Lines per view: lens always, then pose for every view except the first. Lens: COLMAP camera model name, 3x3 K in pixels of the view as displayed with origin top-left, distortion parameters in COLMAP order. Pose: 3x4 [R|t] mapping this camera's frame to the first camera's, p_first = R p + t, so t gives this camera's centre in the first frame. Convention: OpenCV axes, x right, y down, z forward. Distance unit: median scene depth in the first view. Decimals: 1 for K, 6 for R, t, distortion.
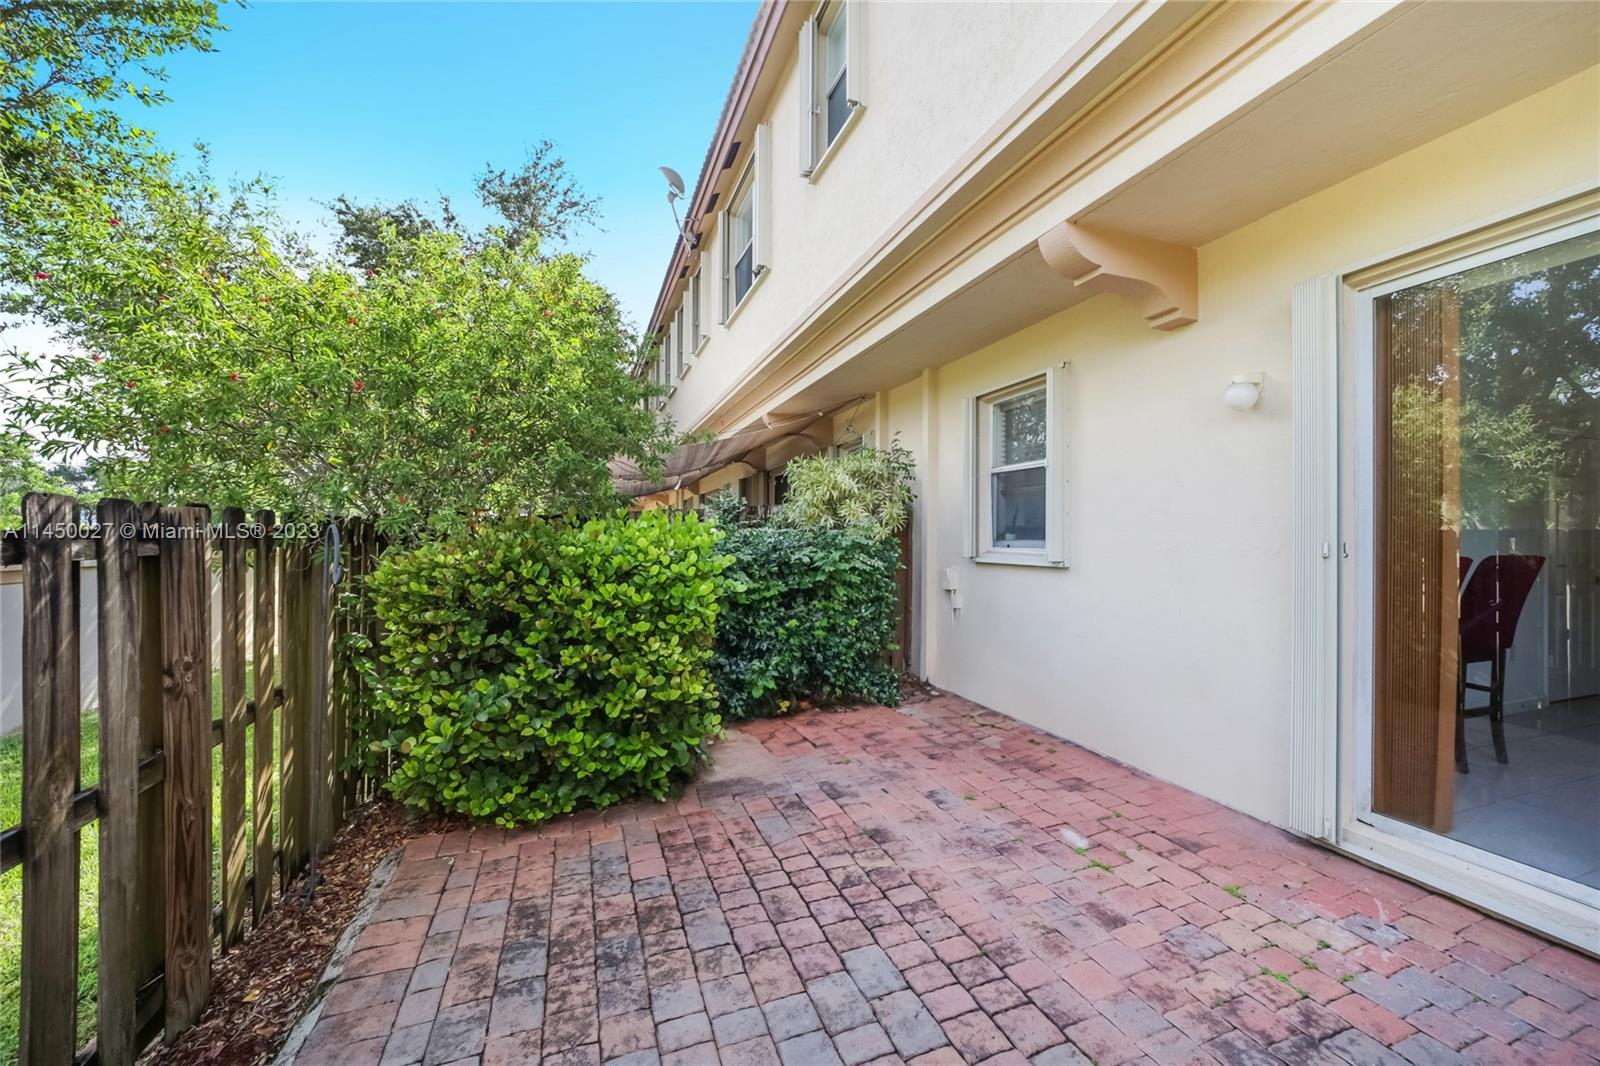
lens RADIAL K [[626.8, 0, 801.0], [0, 626.8, 531.5], [0, 0, 1]] dist [-0.023715, 0.004844]
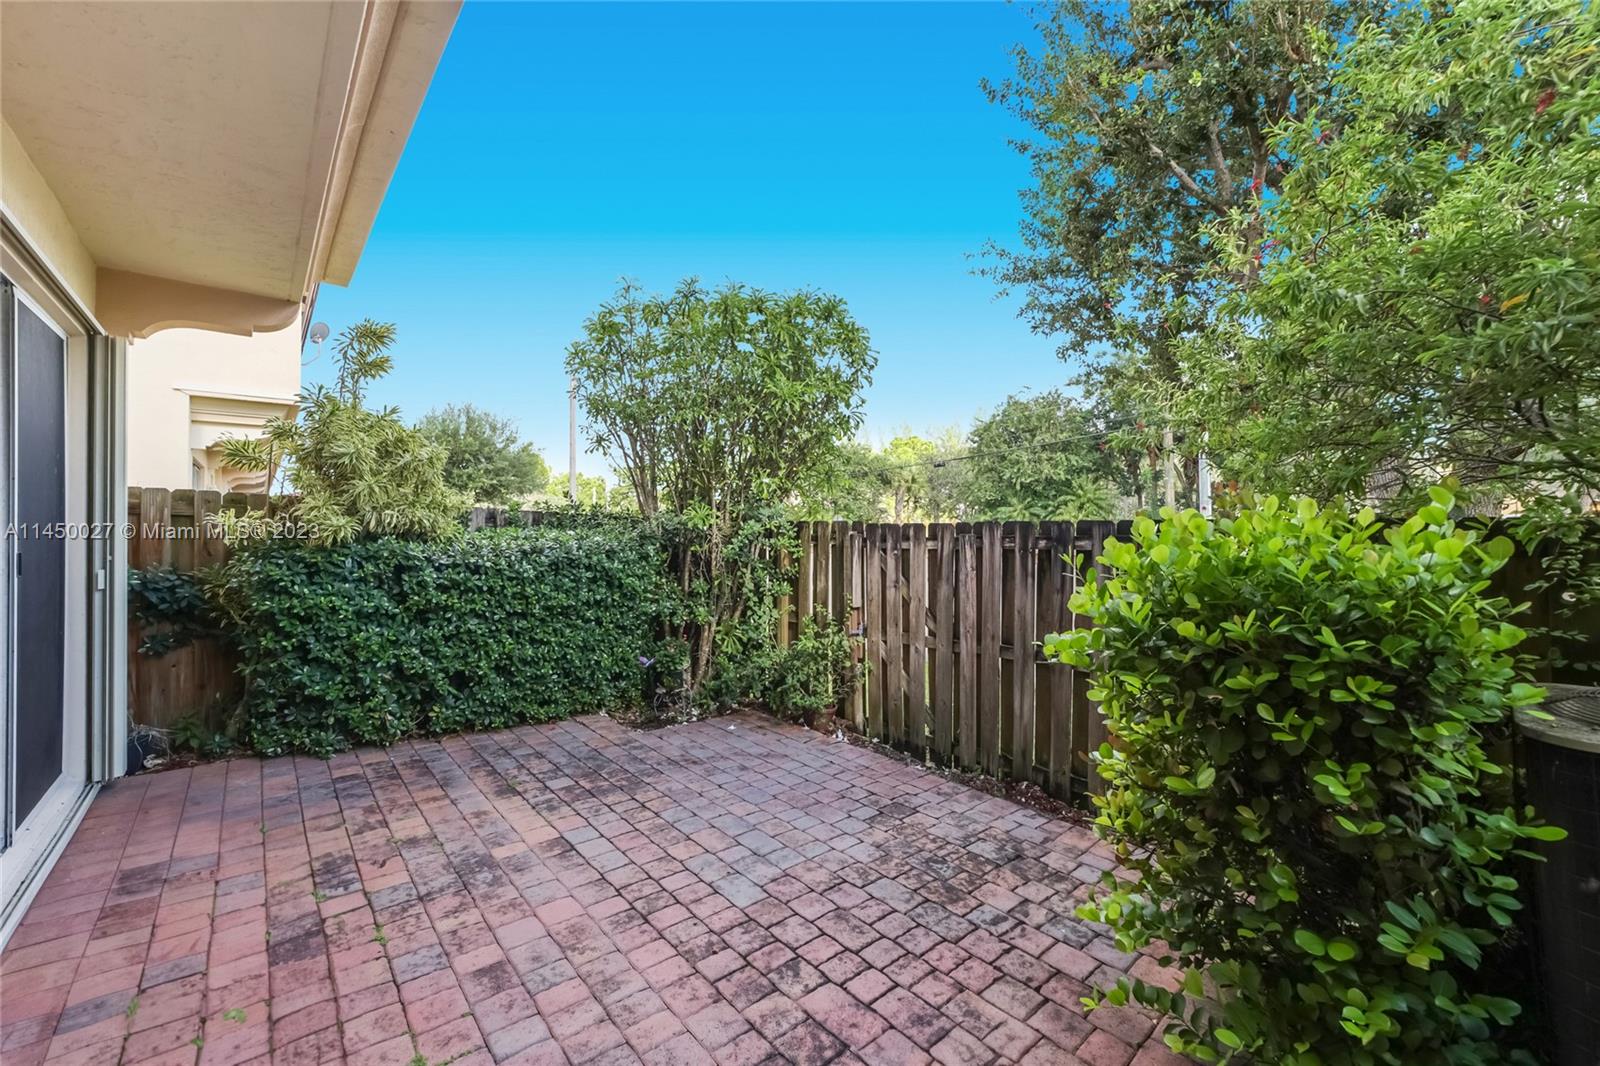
lens RADIAL K [[626.8, 0, 812.4], [0, 626.8, 522.4], [0, 0, 1]] dist [-0.023715, 0.004844]
pose [[-0.924820, -0.004744, -0.380376, 0.400499], [-0.001657, 0.999963, -0.008444, -0.012726], [0.380401, -0.007179, -0.924794, 1.942833]]
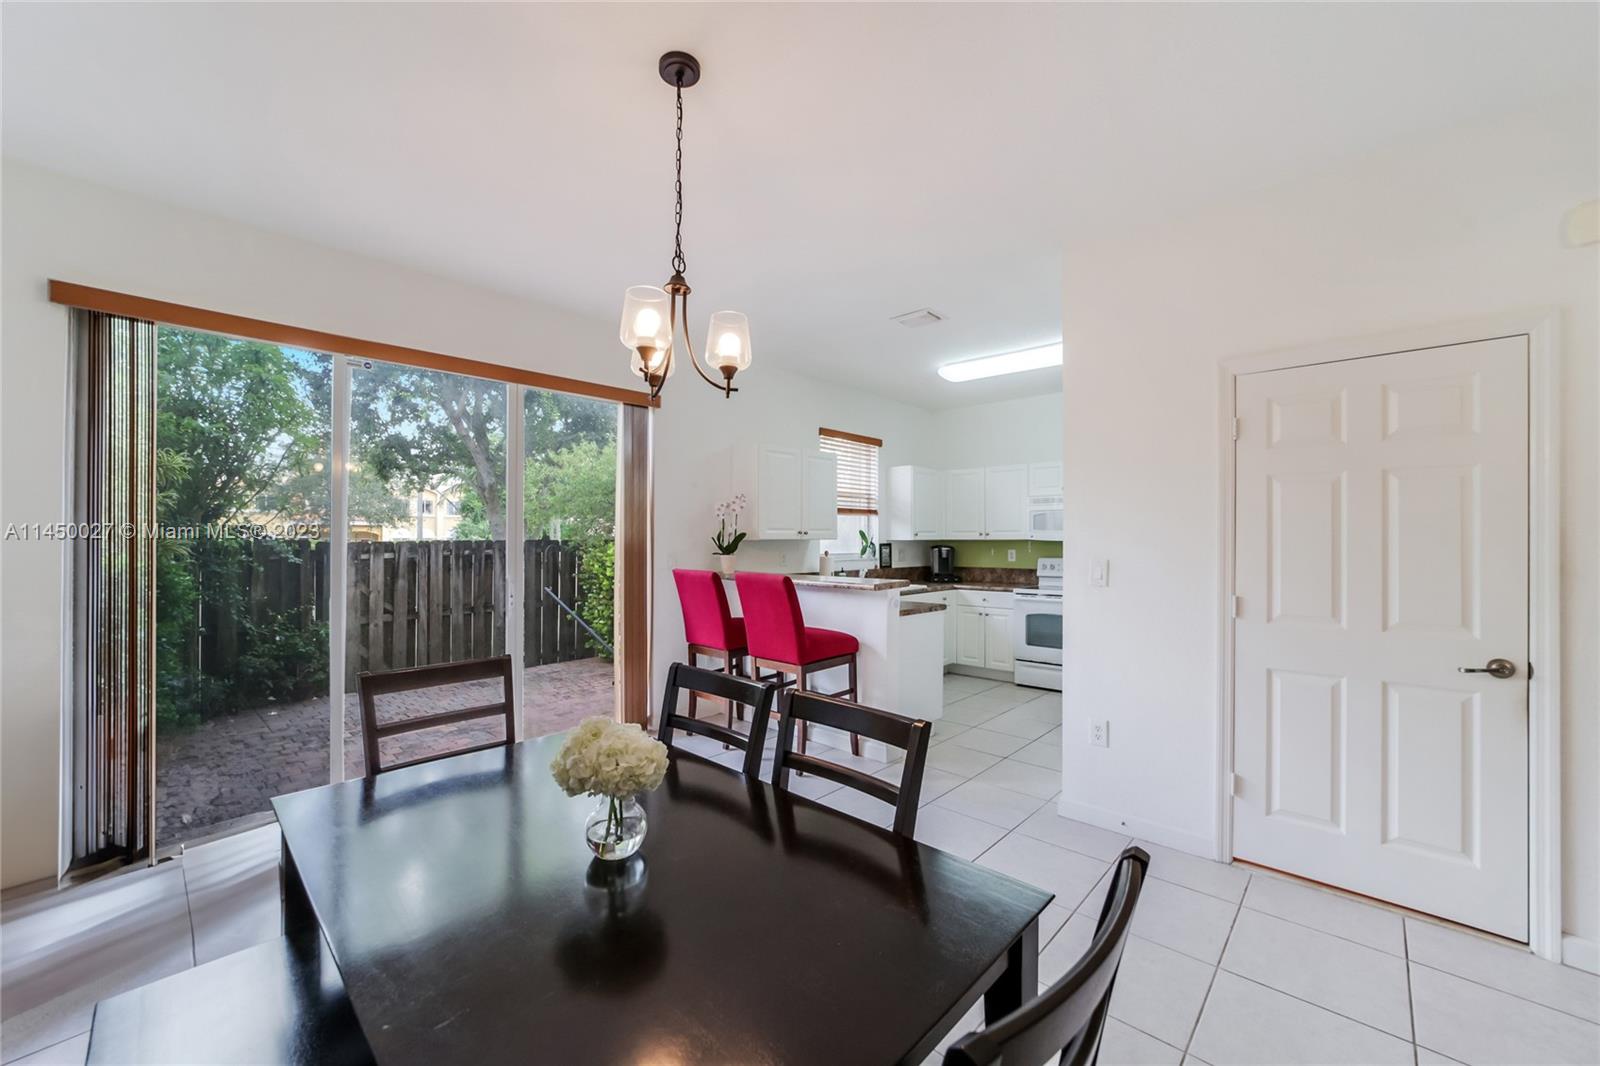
lens RADIAL K [[626.8, 0, 807.3], [0, 626.8, 521.8], [0, 0, 1]] dist [-0.023715, 0.004844]
pose [[0.456700, -0.028088, -0.889177, 2.940381], [0.007703, 0.999589, -0.027619, -0.026474], [0.889587, 0.005765, 0.456729, 0.723973]]
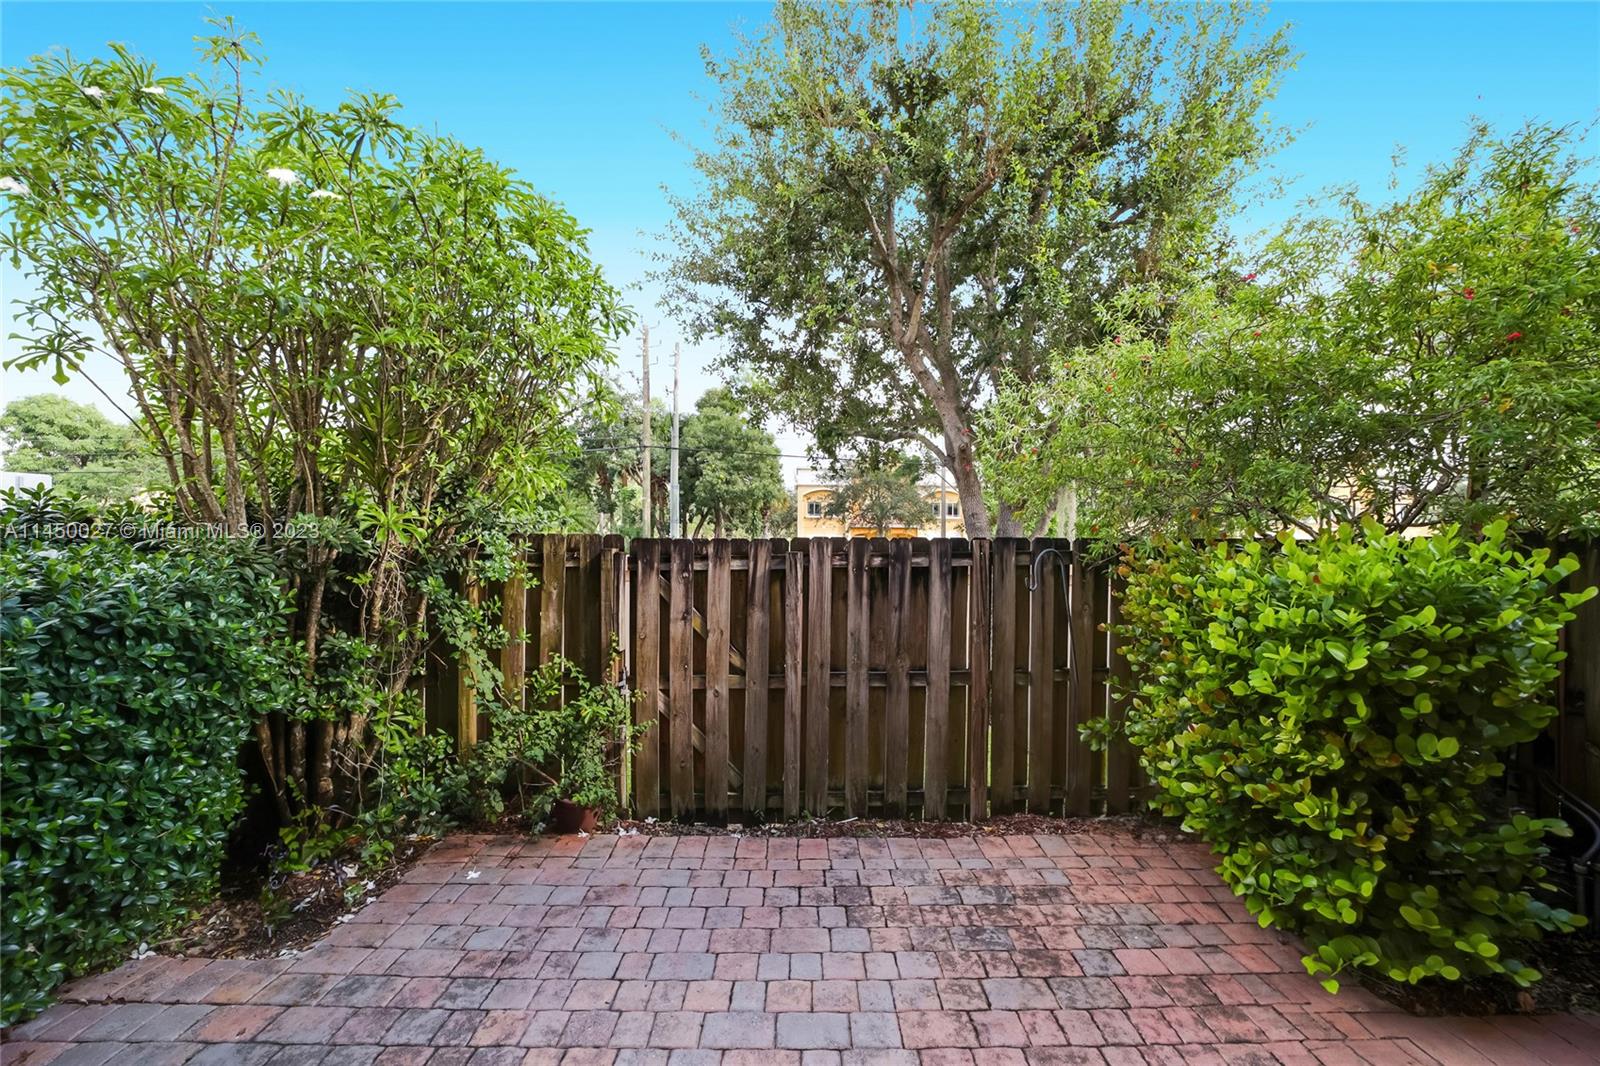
lens RADIAL K [[626.8, 0, 800.1], [0, 626.8, 541.1], [0, 0, 1]] dist [-0.023715, 0.004844]
pose [[-0.333116, -0.007036, -0.942860, 0.795635], [-0.004099, 0.999974, -0.006014, -0.012766], [0.942877, 0.001861, -0.333136, 0.981628]]
